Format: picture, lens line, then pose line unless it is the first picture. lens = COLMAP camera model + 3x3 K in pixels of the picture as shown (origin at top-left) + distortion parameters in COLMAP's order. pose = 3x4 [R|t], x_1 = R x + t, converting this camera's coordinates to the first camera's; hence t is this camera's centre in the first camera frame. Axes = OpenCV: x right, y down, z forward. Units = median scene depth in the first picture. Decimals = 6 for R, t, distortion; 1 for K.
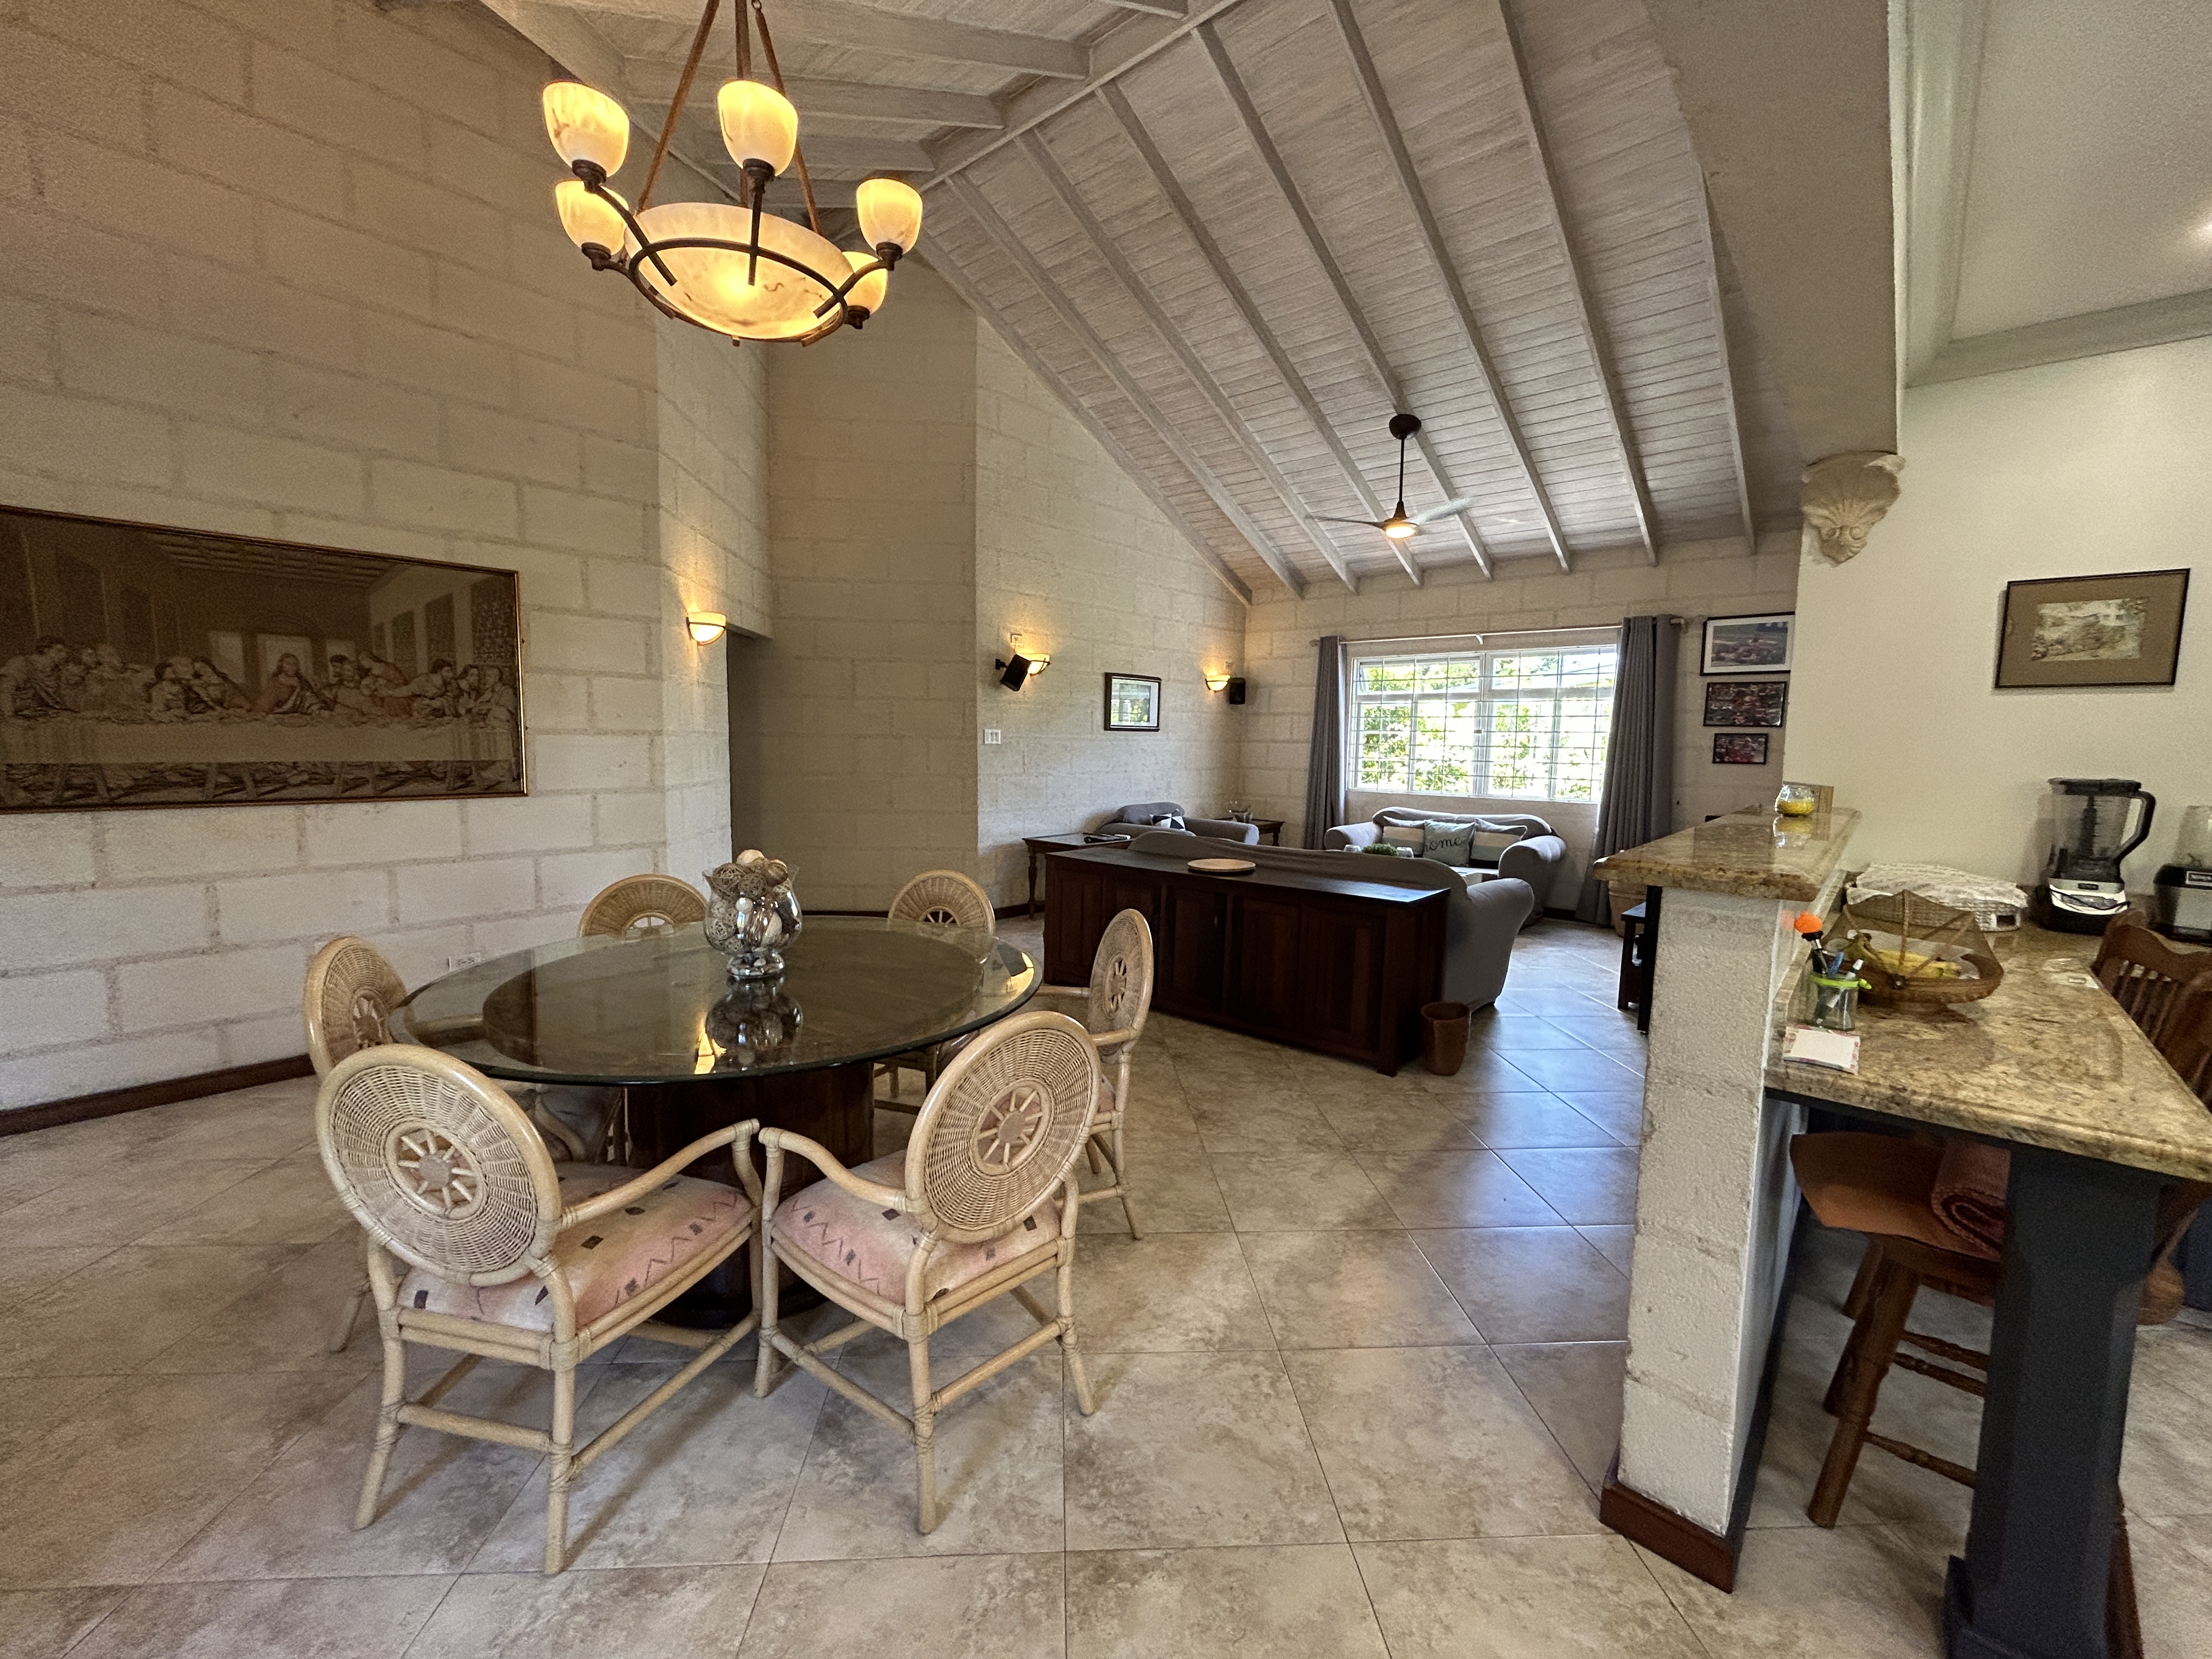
lens RADIAL K [[895.5, 0, 1110.4], [0, 895.5, 825.5], [0, 0, 1]] dist [-0.001337, 0.000355]
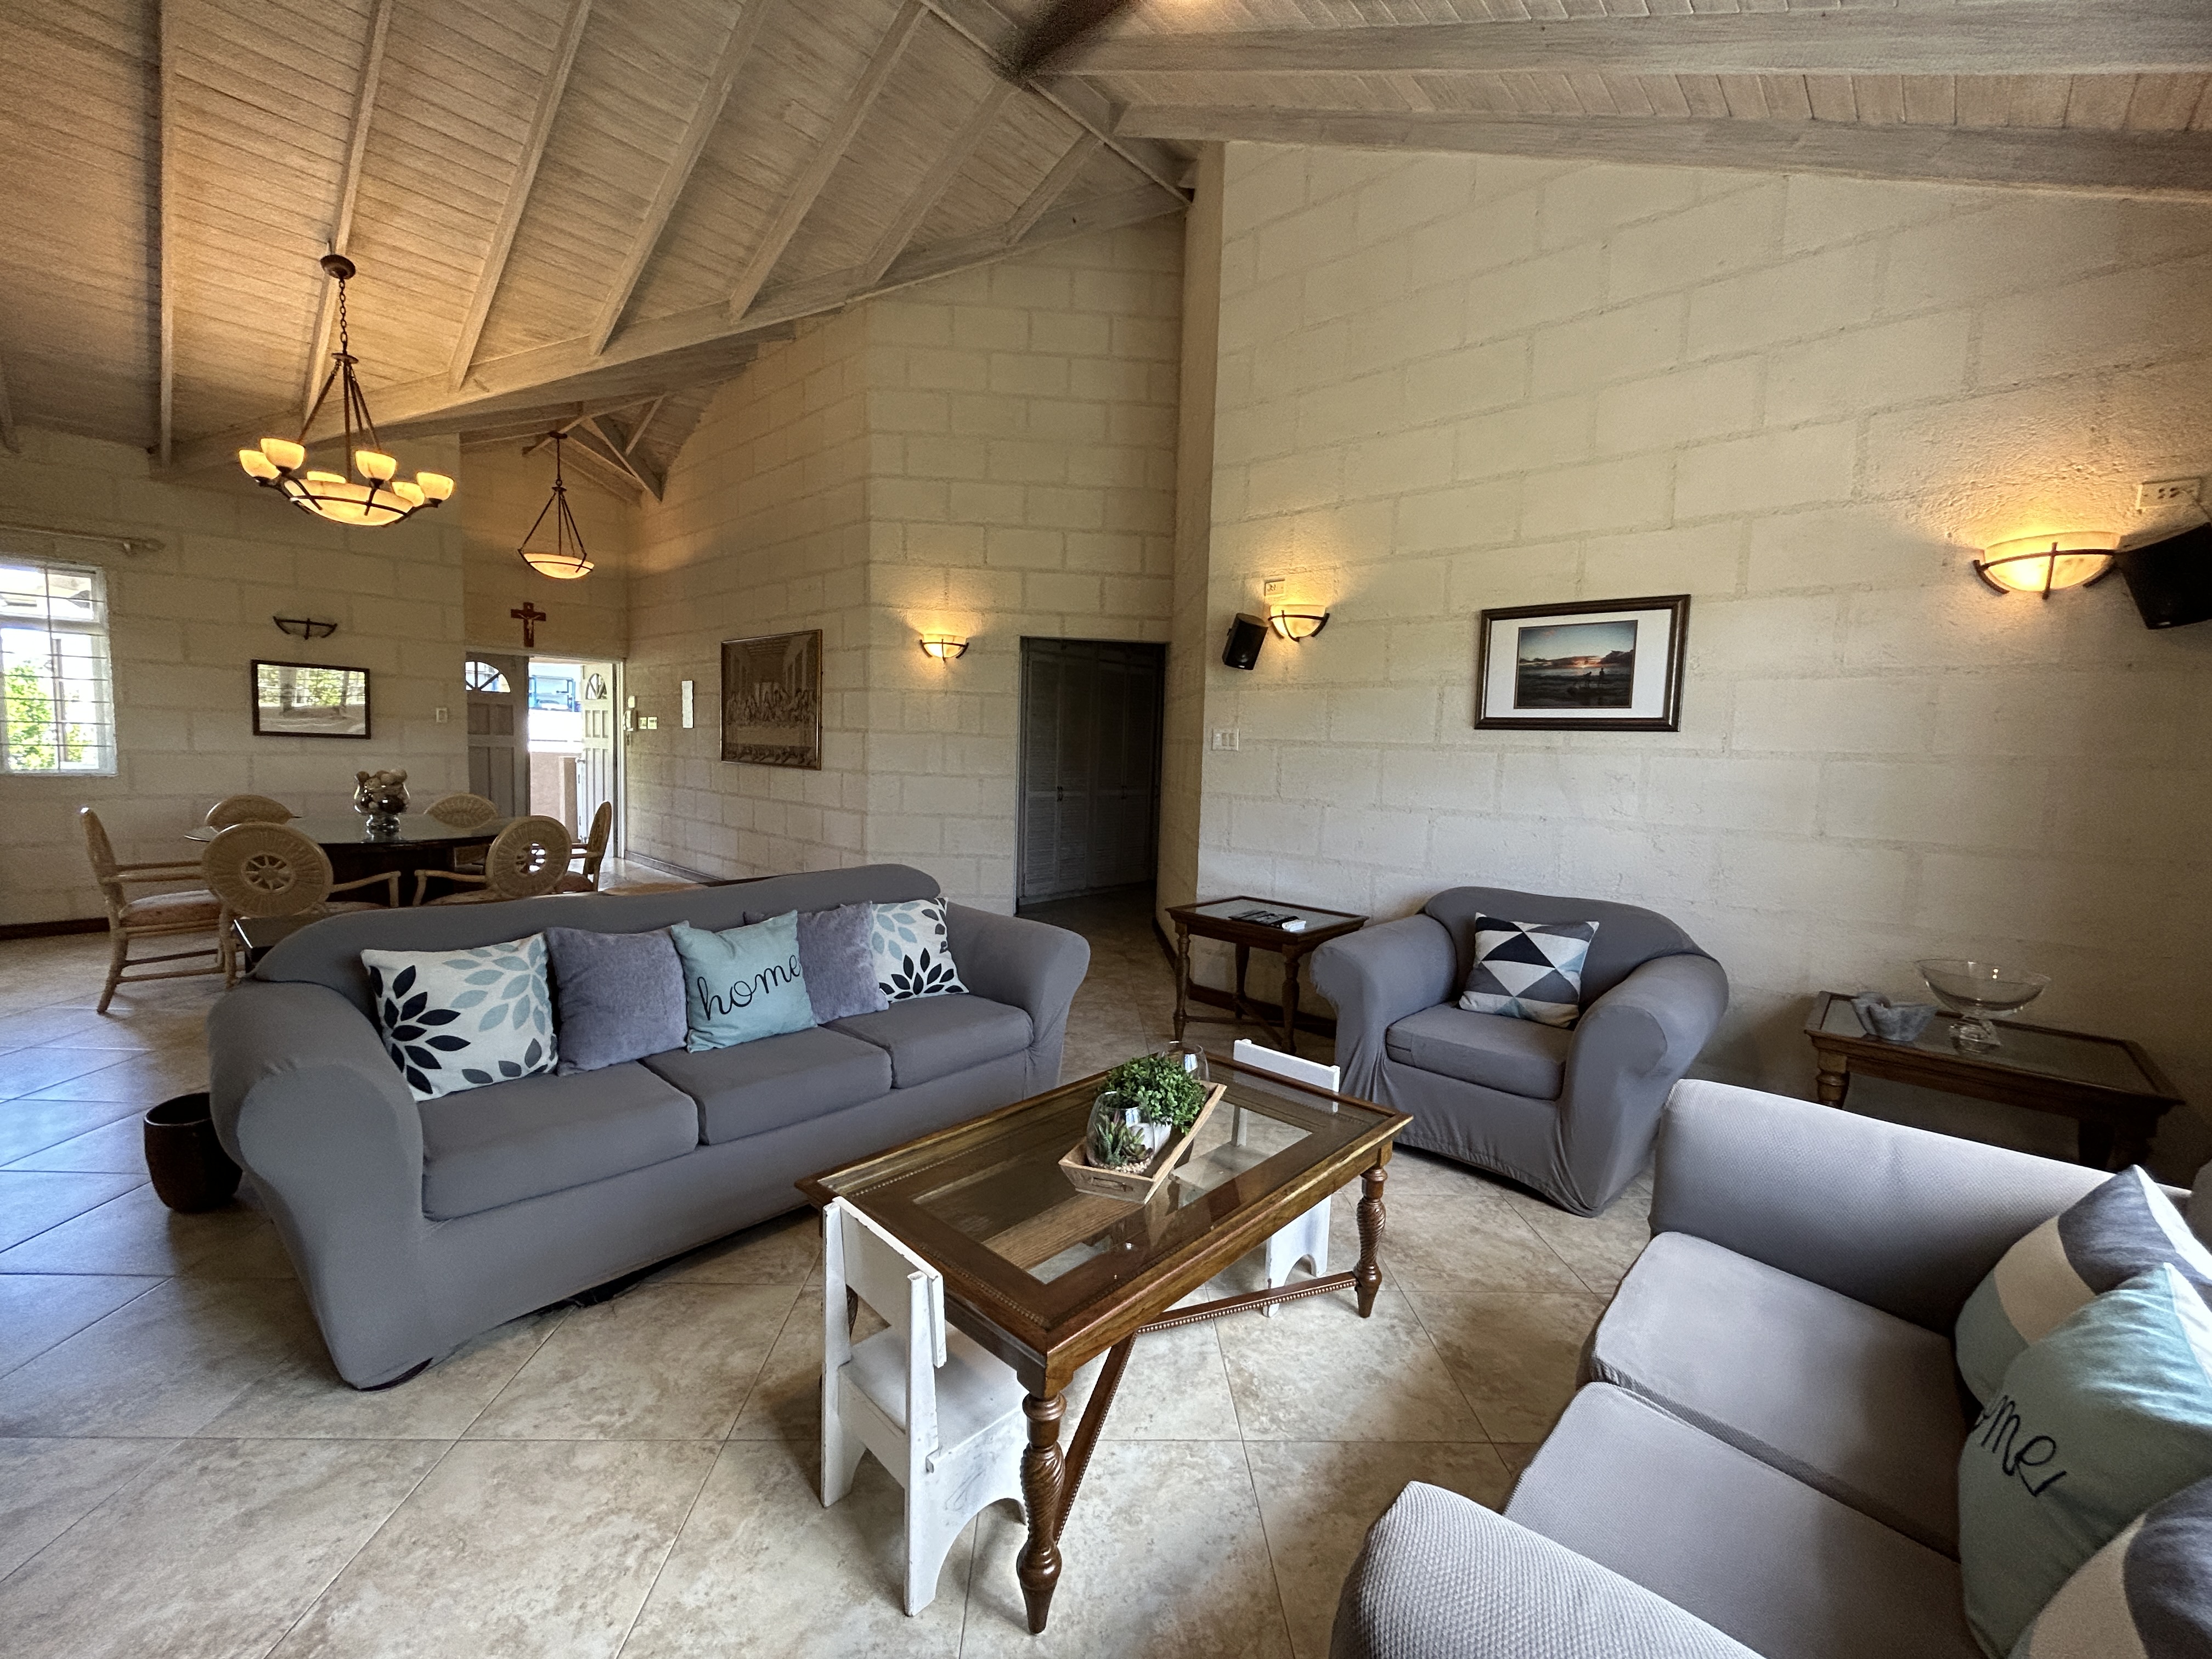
lens RADIAL K [[895.5, 0, 1110.4], [0, 895.5, 825.5], [0, 0, 1]] dist [-0.001337, 0.000355]
pose [[-0.022282, 0.072012, -0.997155, 0.923351], [-0.131112, 0.988578, 0.074323, -0.120156], [0.991117, 0.132395, -0.012586, 1.529114]]
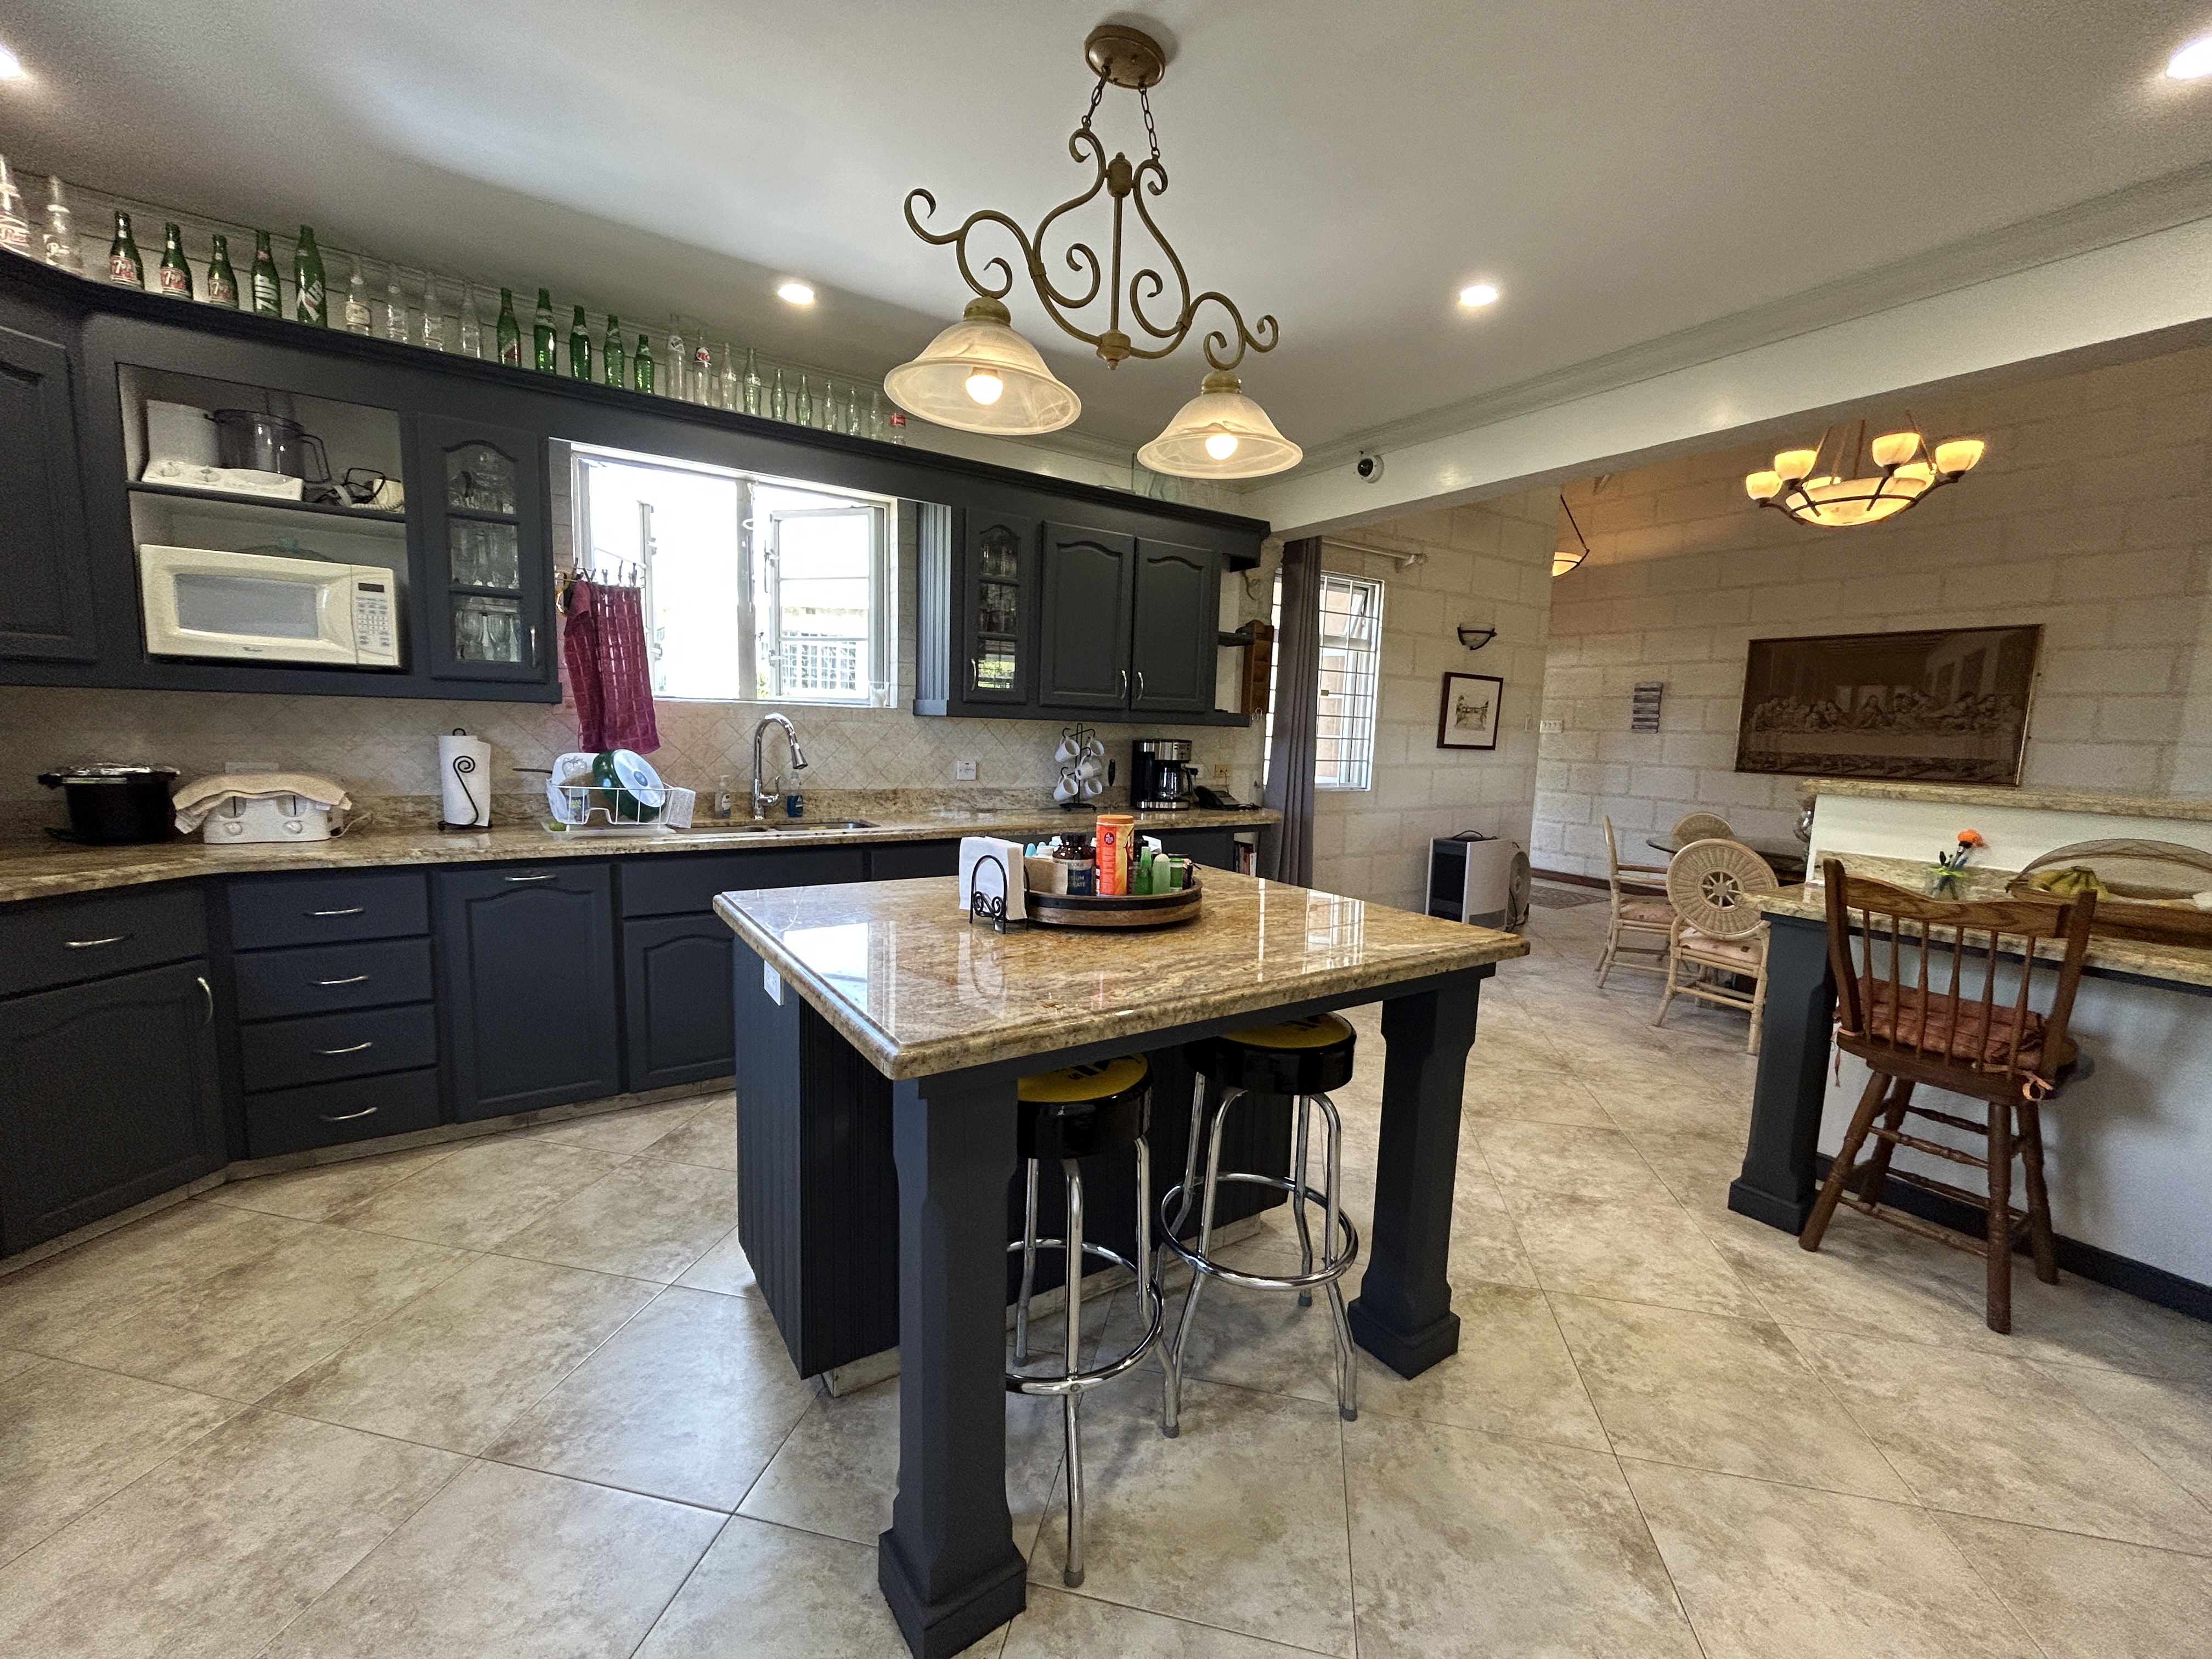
lens RADIAL K [[895.5, 0, 1110.4], [0, 895.5, 825.5], [0, 0, 1]] dist [-0.001337, 0.000355]
pose [[-0.255194, 0.085460, -0.963106, 1.043283], [-0.130103, 0.983992, 0.121787, 0.039556], [0.958097, 0.156383, -0.239991, 0.003277]]
